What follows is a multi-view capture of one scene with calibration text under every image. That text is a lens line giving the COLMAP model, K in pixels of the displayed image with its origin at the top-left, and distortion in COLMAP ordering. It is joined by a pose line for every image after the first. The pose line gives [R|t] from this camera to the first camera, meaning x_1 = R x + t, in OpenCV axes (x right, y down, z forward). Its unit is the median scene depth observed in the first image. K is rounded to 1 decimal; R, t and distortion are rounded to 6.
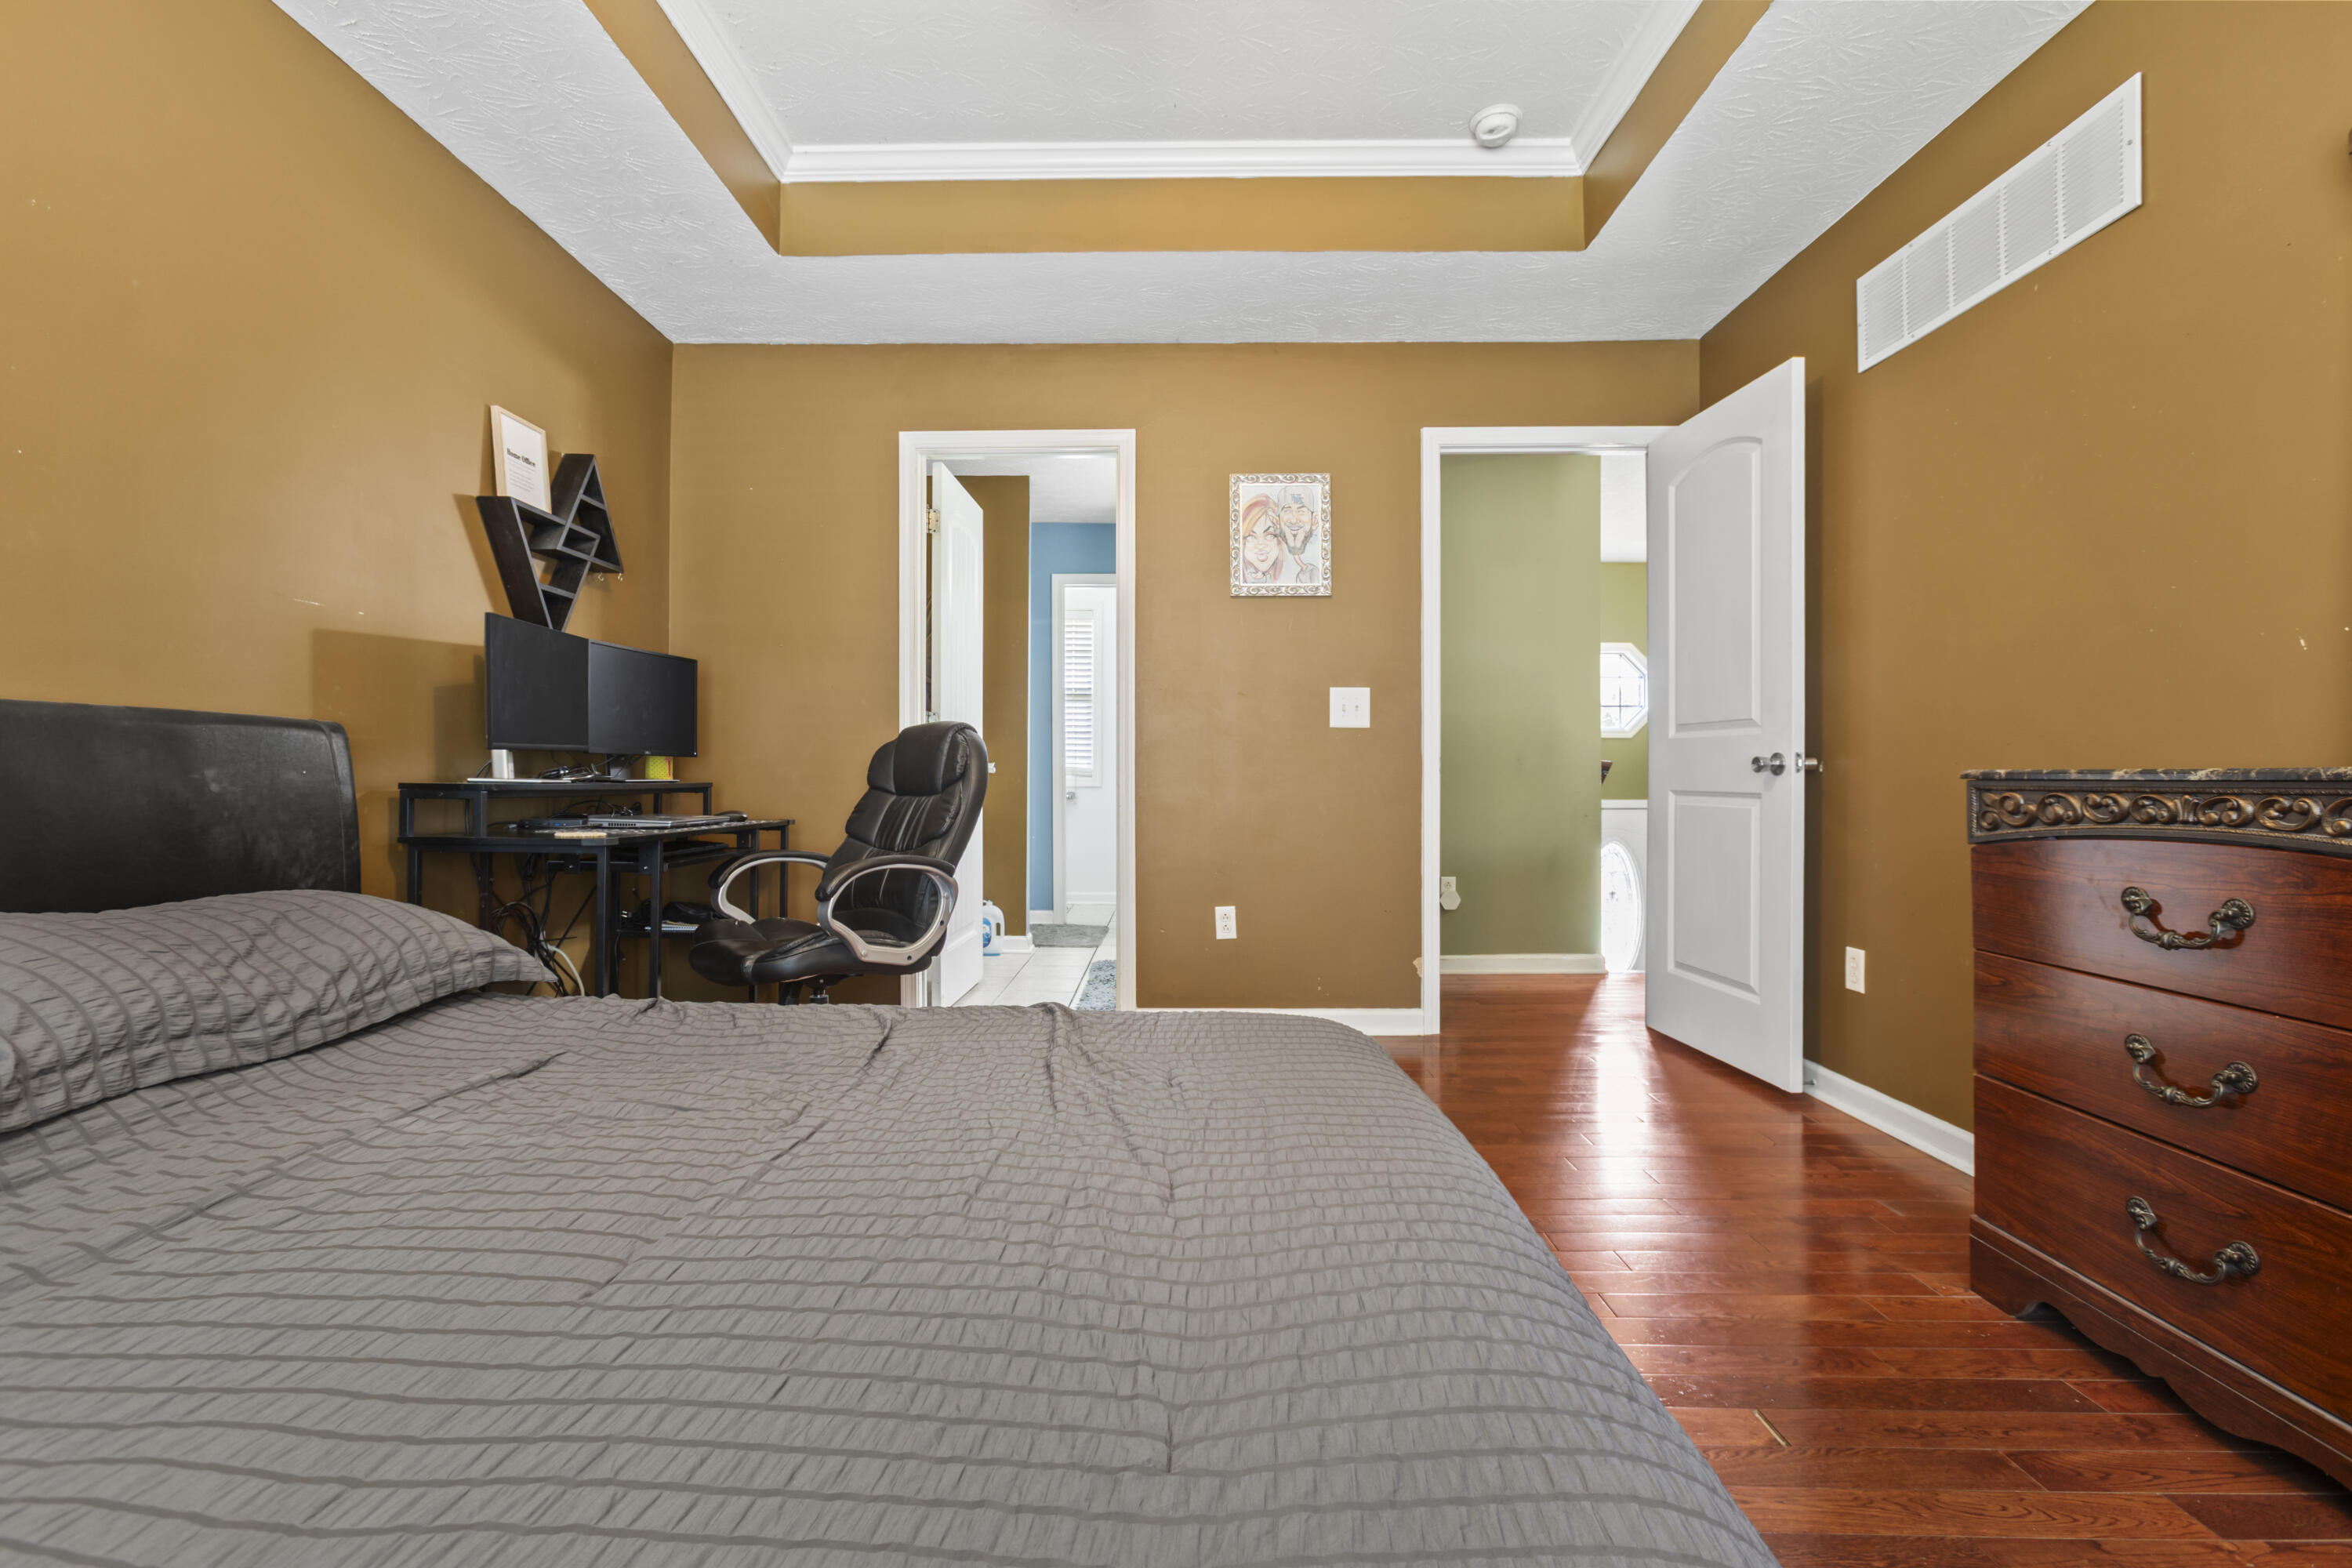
lens RADIAL K [[1057.9, 0, 1163.7], [0, 1057.9, 775.6], [0, 0, 1]] dist [-0.013625, 0.009072]
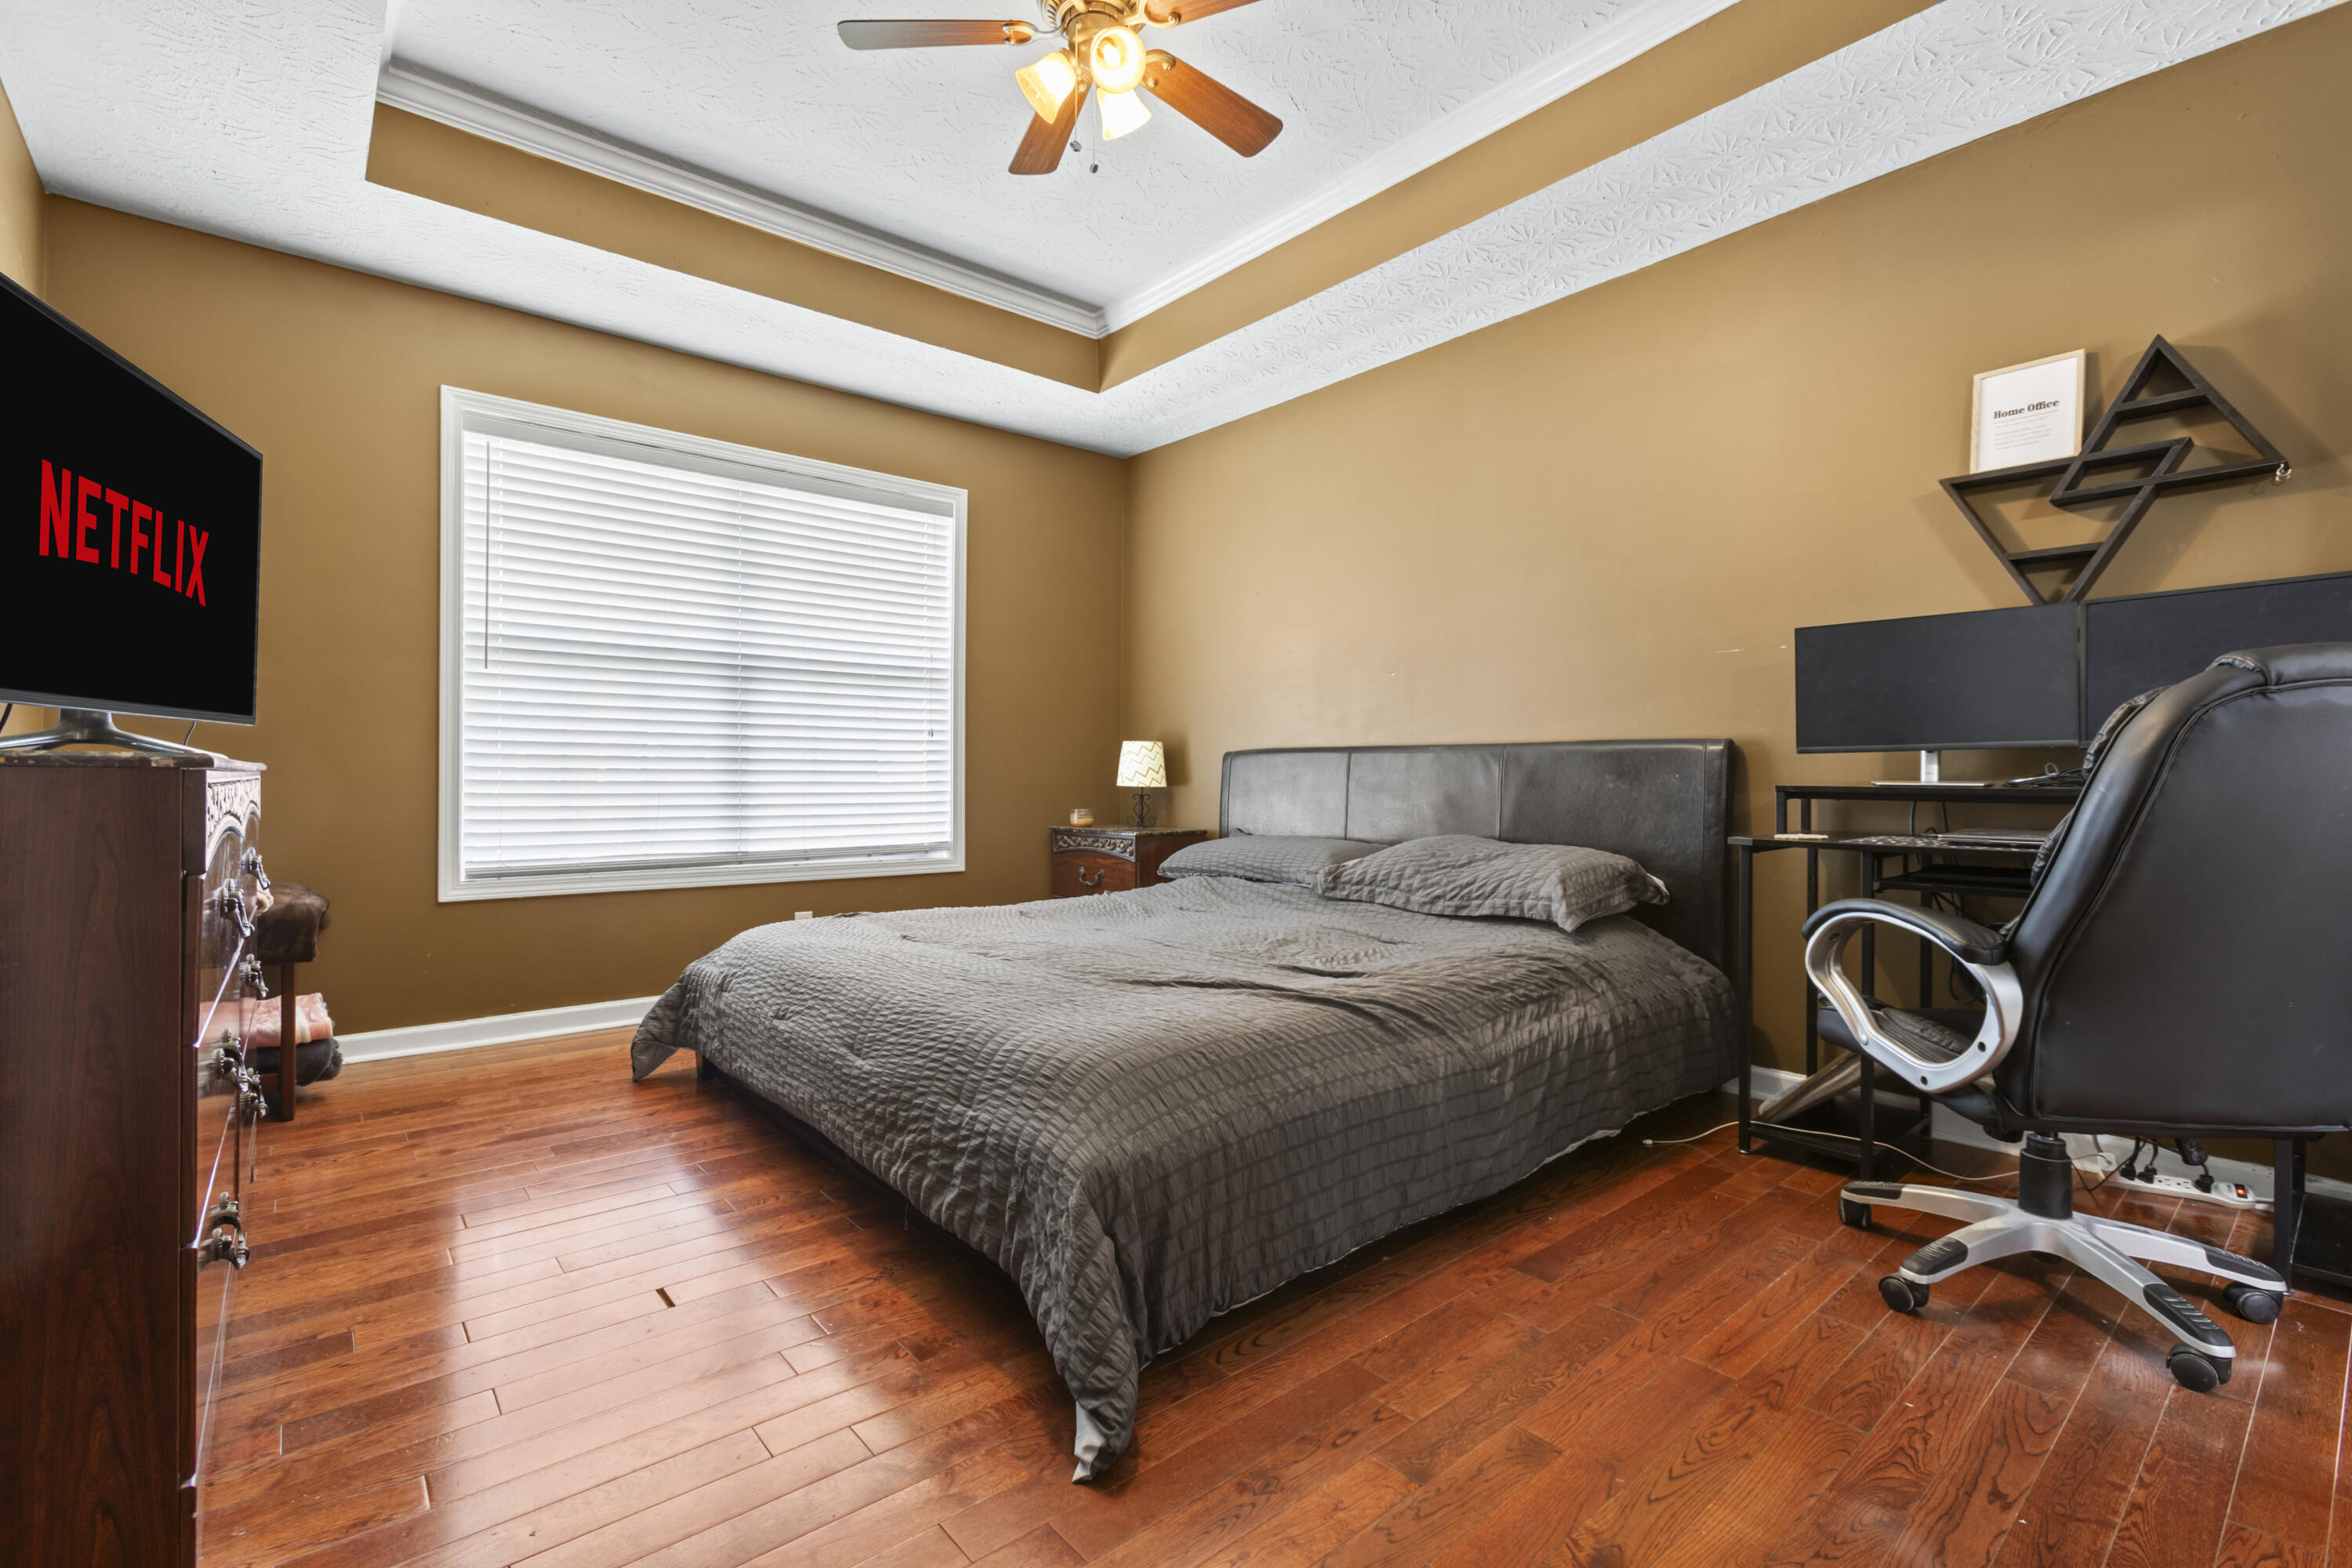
lens RADIAL K [[1057.9, 0, 1180.0], [0, 1057.9, 783.6], [0, 0, 1]] dist [-0.013625, 0.009072]
pose [[-0.748713, 0.001108, -0.662893, 0.819455], [-0.001357, 0.999994, 0.003204, 0.005239], [0.662893, 0.003299, -0.748707, 2.029570]]
